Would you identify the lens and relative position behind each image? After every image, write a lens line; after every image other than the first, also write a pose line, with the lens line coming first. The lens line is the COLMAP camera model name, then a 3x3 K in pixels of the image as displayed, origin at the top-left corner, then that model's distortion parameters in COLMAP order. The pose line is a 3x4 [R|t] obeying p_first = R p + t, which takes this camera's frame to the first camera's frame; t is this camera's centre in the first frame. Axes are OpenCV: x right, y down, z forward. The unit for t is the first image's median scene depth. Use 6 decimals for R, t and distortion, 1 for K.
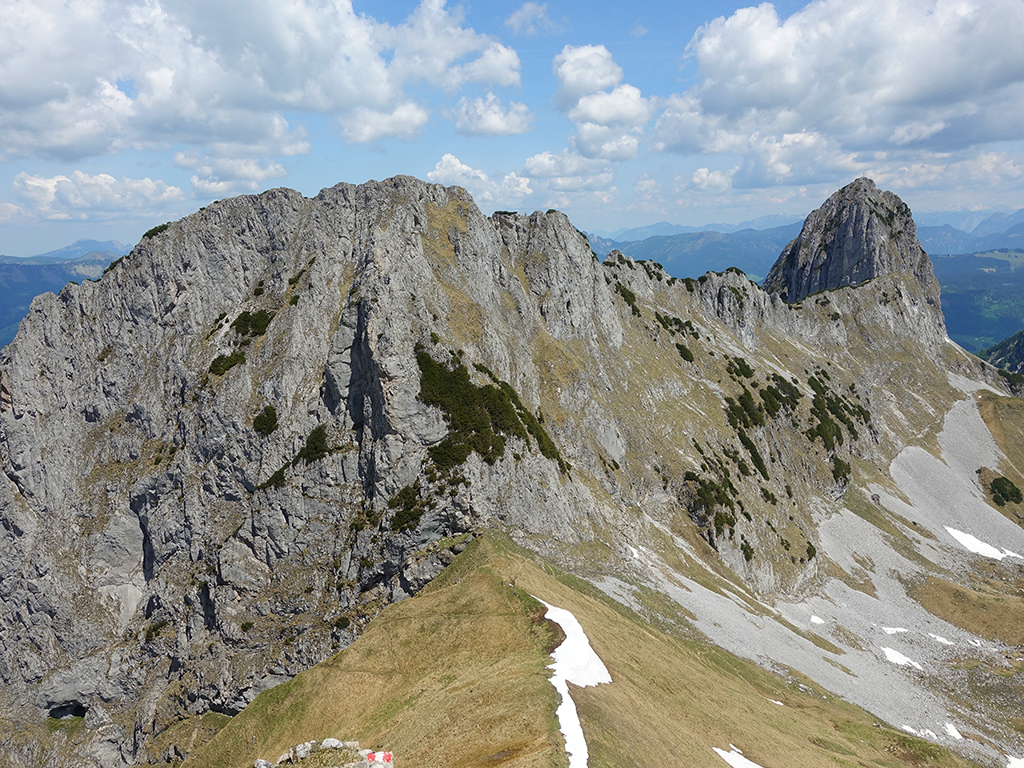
lens RADIAL K [[799.2, 0, 514.2], [0, 799.2, 383.6], [0, 0, 1]] dist [0.008129, 0.000376]
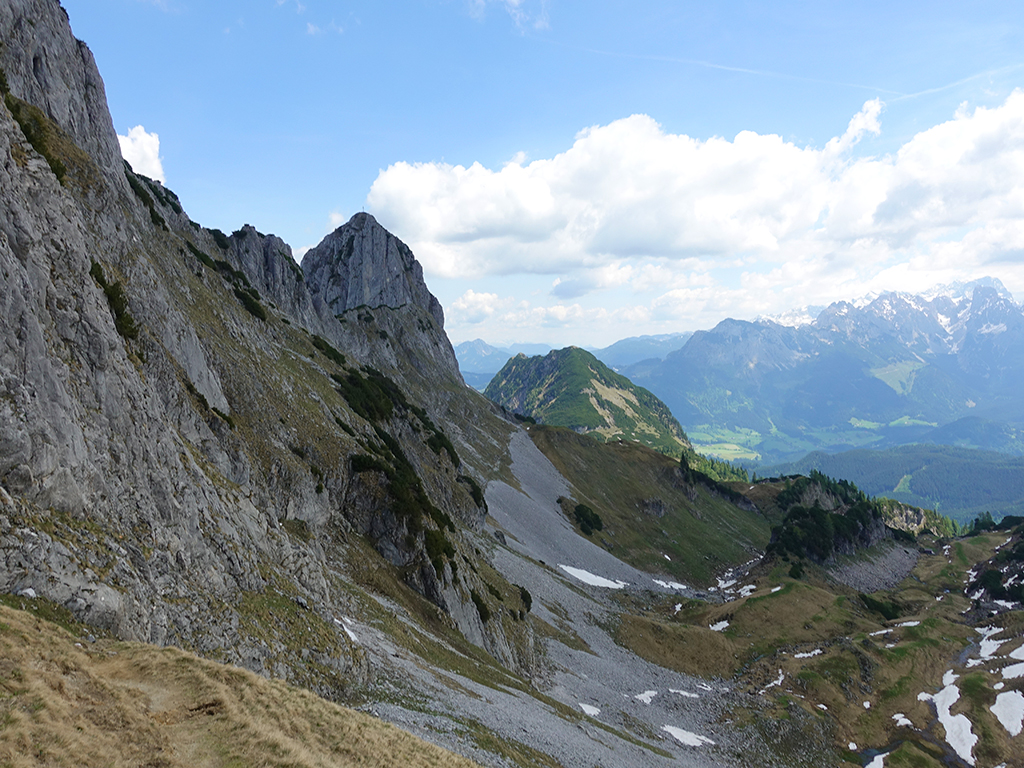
lens RADIAL K [[799.2, 0, 515.3], [0, 799.2, 385.0], [0, 0, 1]] dist [0.008129, 0.000376]
pose [[0.773729, -0.021489, 0.633152, -0.003048], [0.122878, 0.985535, -0.116711, 0.114971], [-0.621486, 0.168103, 0.765178, 0.492956]]
